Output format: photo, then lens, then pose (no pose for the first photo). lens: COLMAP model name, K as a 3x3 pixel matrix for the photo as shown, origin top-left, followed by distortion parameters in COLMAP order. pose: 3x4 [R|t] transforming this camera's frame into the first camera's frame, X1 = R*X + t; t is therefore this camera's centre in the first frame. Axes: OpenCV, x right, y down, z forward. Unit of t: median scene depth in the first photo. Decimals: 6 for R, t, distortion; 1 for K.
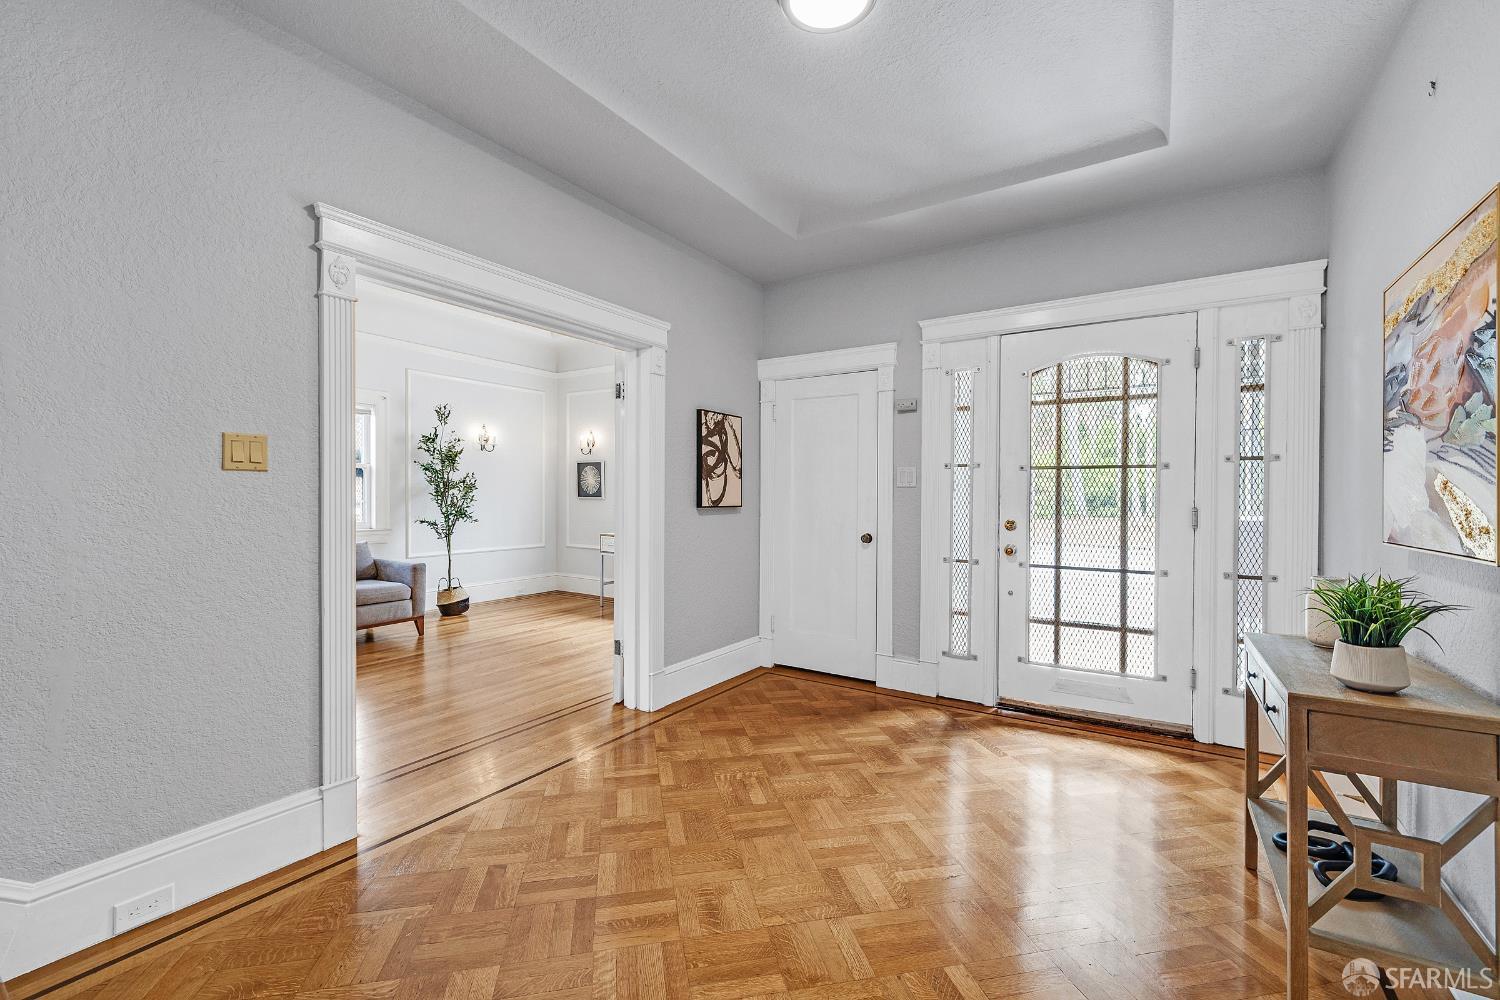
lens RADIAL K [[627.8, 0, 744.9], [0, 627.8, 492.7], [0, 0, 1]] dist [-0.001968, 0.000109]
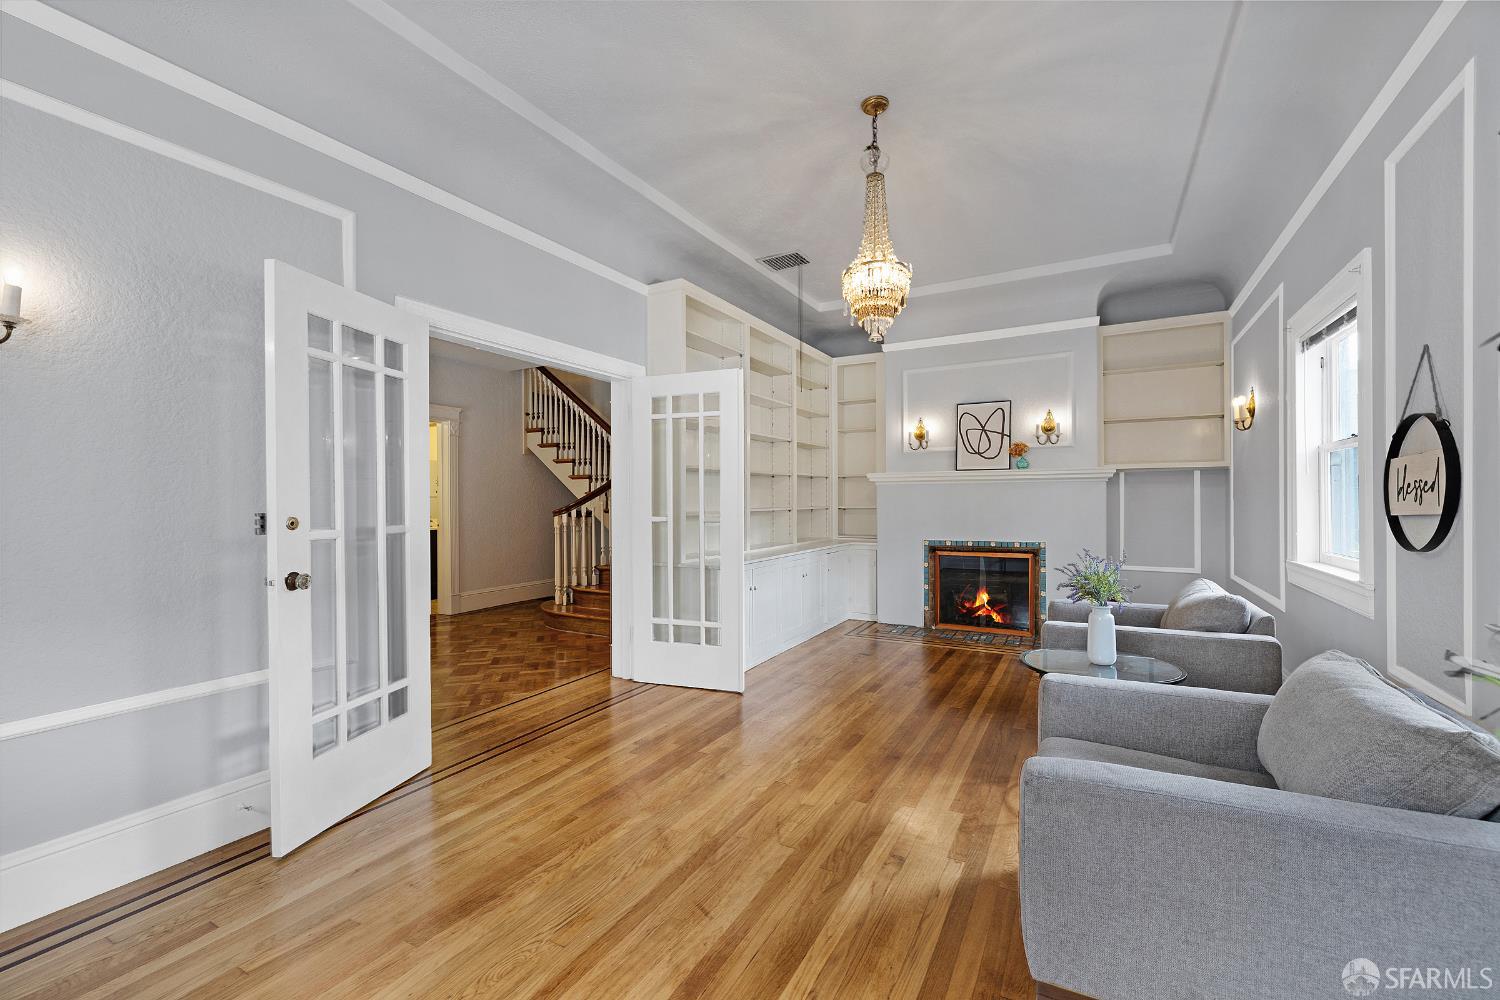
lens RADIAL K [[627.8, 0, 749.5], [0, 627.8, 498.4], [0, 0, 1]] dist [-0.001968, 0.000109]
pose [[-0.997160, -0.000553, -0.075314, -0.325380], [-0.000191, 0.999988, -0.004816, 0.001408], [0.075316, -0.004788, -0.997148, 1.076526]]
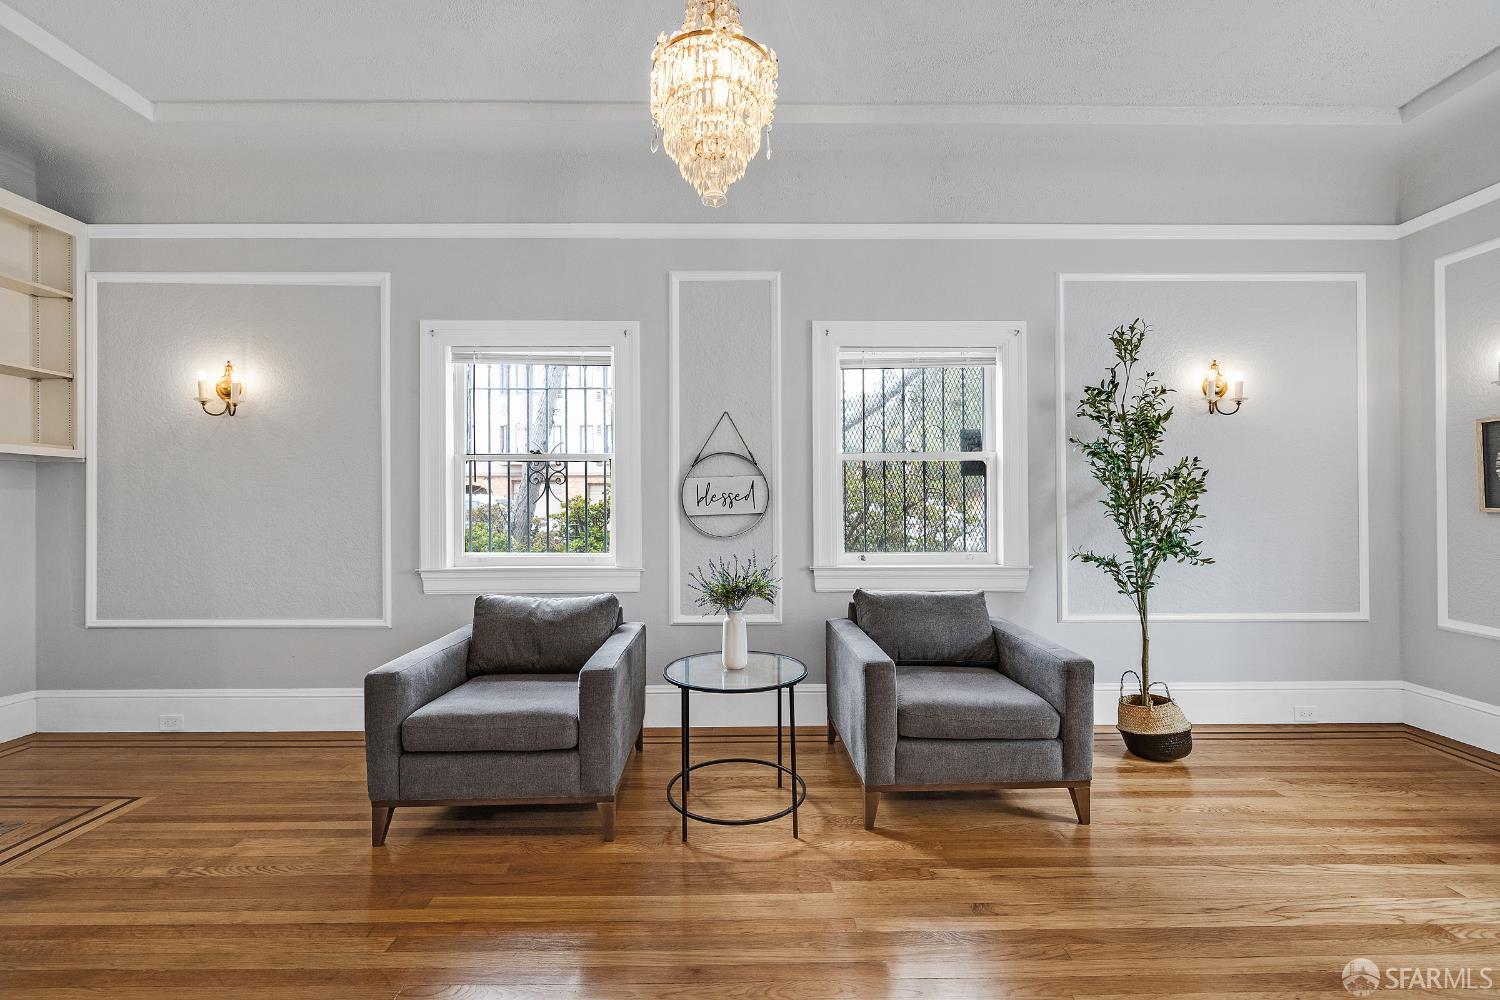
lens RADIAL K [[627.8, 0, 753.0], [0, 627.8, 506.5], [0, 0, 1]] dist [-0.001968, 0.000109]
pose [[0.561093, -0.003629, -0.827745, -0.241768], [0.008725, 0.999961, 0.001530, 0.001405], [0.827707, -0.008080, 0.561103, 0.484186]]
